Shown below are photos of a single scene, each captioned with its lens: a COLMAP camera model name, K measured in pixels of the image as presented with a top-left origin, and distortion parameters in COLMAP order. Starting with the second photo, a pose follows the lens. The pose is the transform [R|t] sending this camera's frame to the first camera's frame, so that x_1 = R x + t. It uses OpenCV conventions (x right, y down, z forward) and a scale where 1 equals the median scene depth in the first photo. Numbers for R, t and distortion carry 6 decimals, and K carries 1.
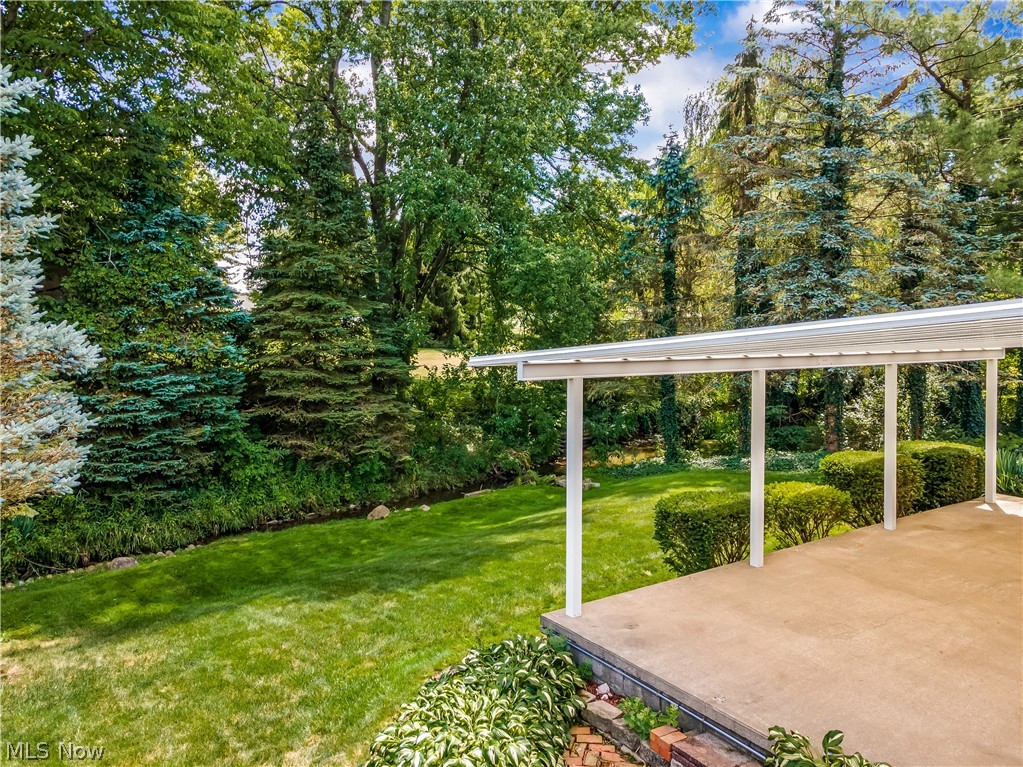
lens RADIAL K [[701.3, 0, 515.5], [0, 701.3, 343.1], [0, 0, 1]] dist [0.003724, 0.000526]
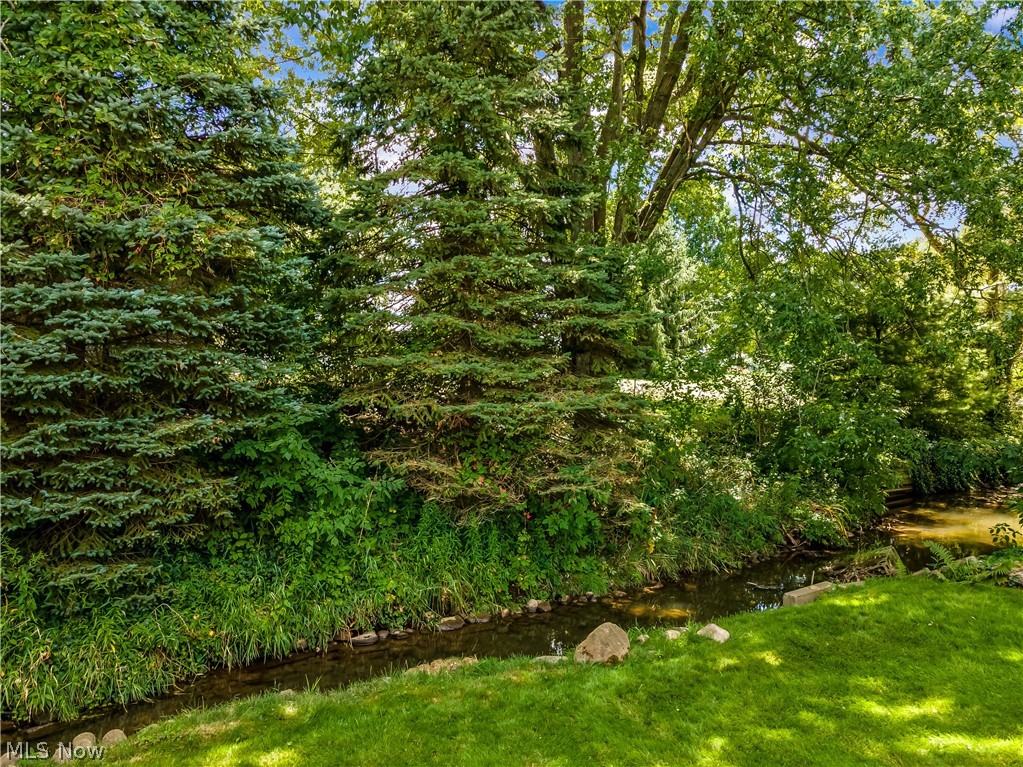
lens RADIAL K [[709.2, 0, 511.5], [0, 709.2, 383.5], [0, 0, 1]] dist [0.045560, -0.000008]
pose [[0.968514, -0.015536, -0.248475, -0.129910], [0.009858, 0.999661, -0.024081, 0.098134], [0.248765, 0.020873, 0.968339, 0.546534]]
